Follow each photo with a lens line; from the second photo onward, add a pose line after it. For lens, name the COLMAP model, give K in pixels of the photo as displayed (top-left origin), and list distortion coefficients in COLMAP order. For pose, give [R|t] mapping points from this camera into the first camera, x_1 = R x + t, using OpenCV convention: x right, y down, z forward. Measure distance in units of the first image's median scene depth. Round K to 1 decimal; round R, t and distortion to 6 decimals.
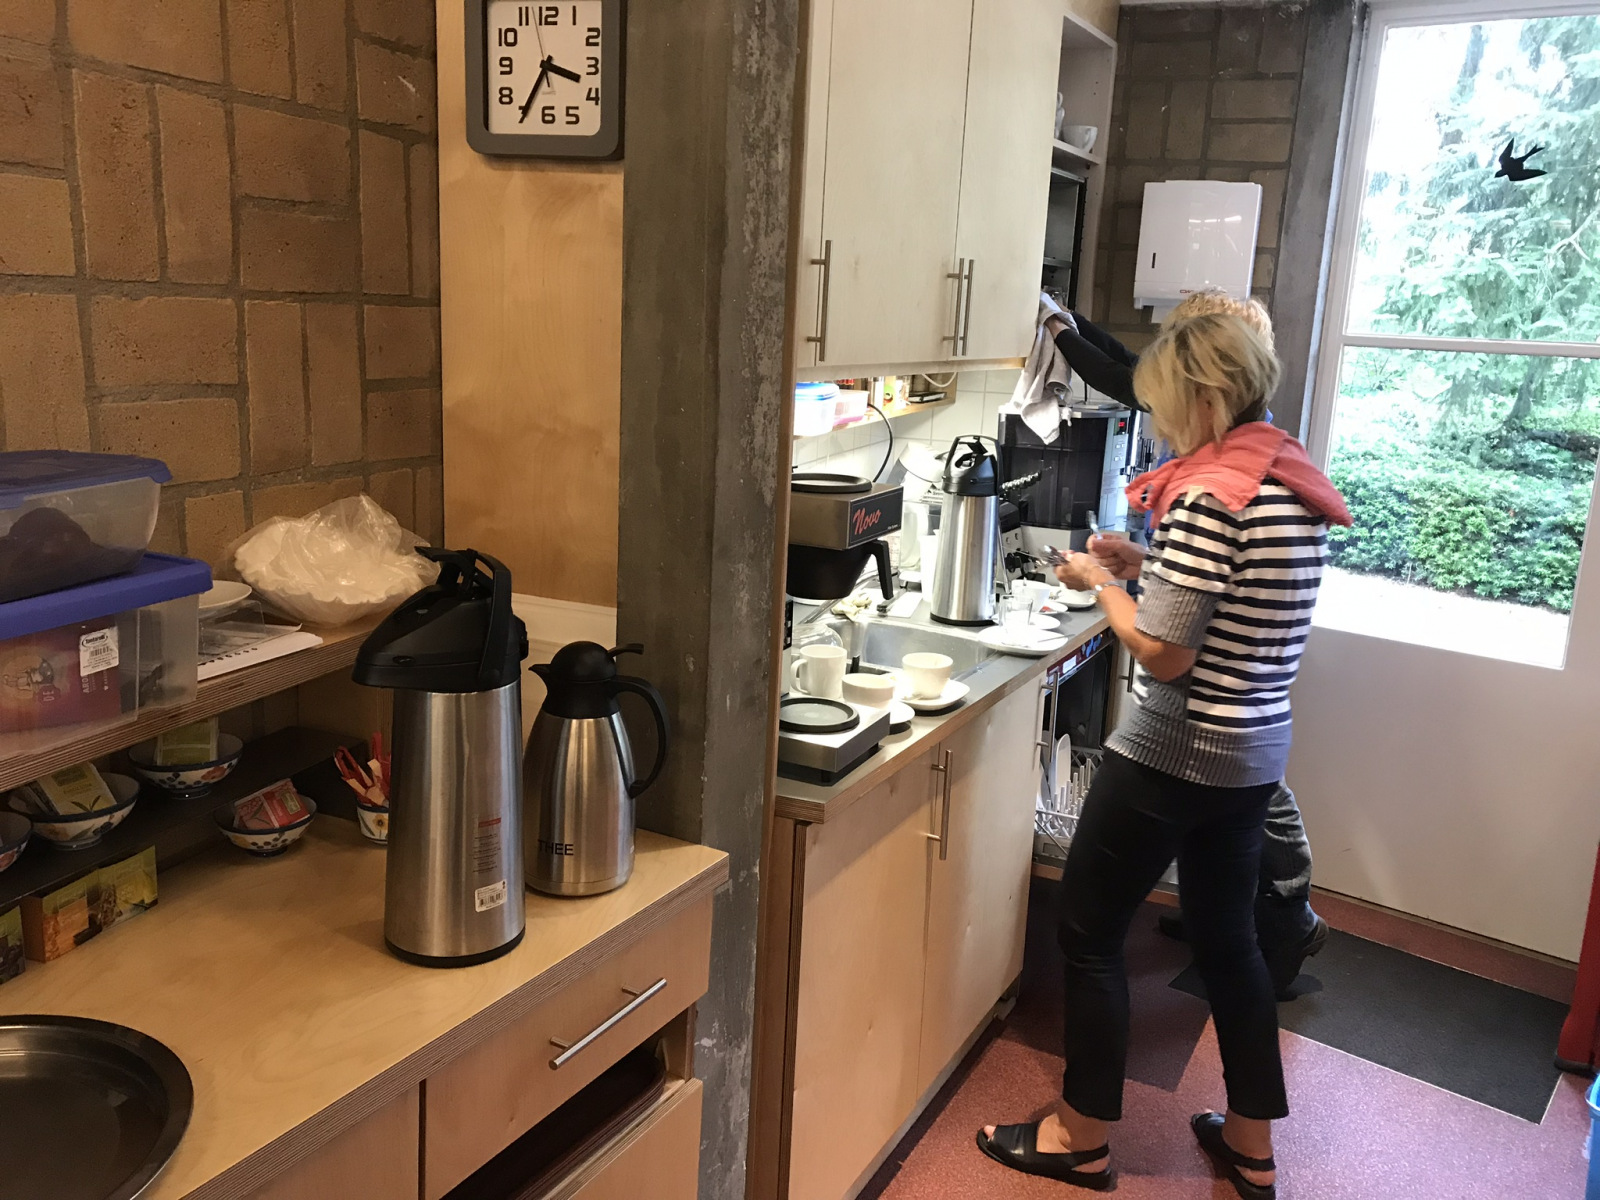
lens RADIAL K [[1313.9, 0, 806.6], [0, 1313.9, 597.0], [0, 0, 1]] dist [0.017394, -0.038588]
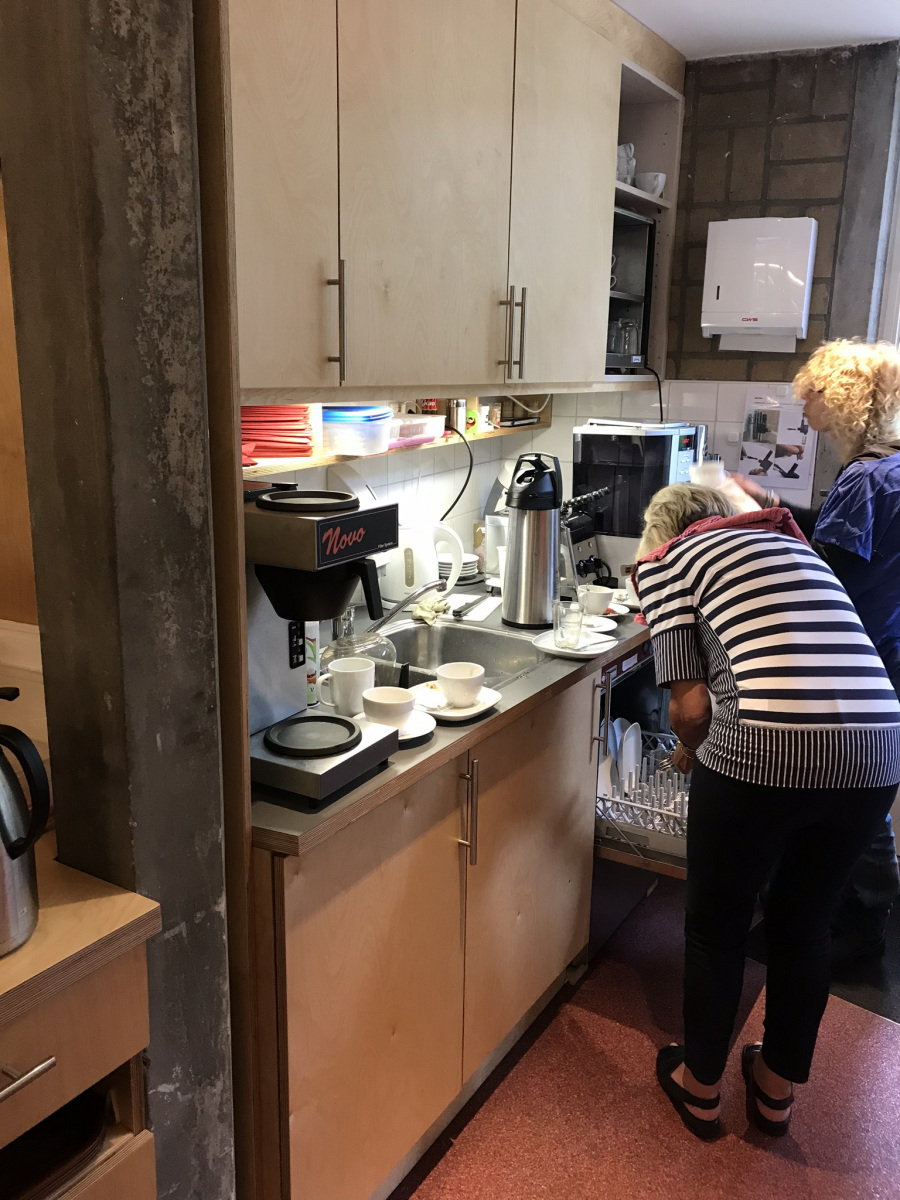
lens RADIAL K [[985.5, 0, 454.0], [0, 985.5, 607.4], [0, 0, 1]] dist [0.017394, -0.038588]
pose [[0.997791, -0.013943, -0.064947, 0.137689], [0.015391, 0.999643, 0.021856, -0.018372], [0.064619, -0.022808, 0.997649, 0.225160]]
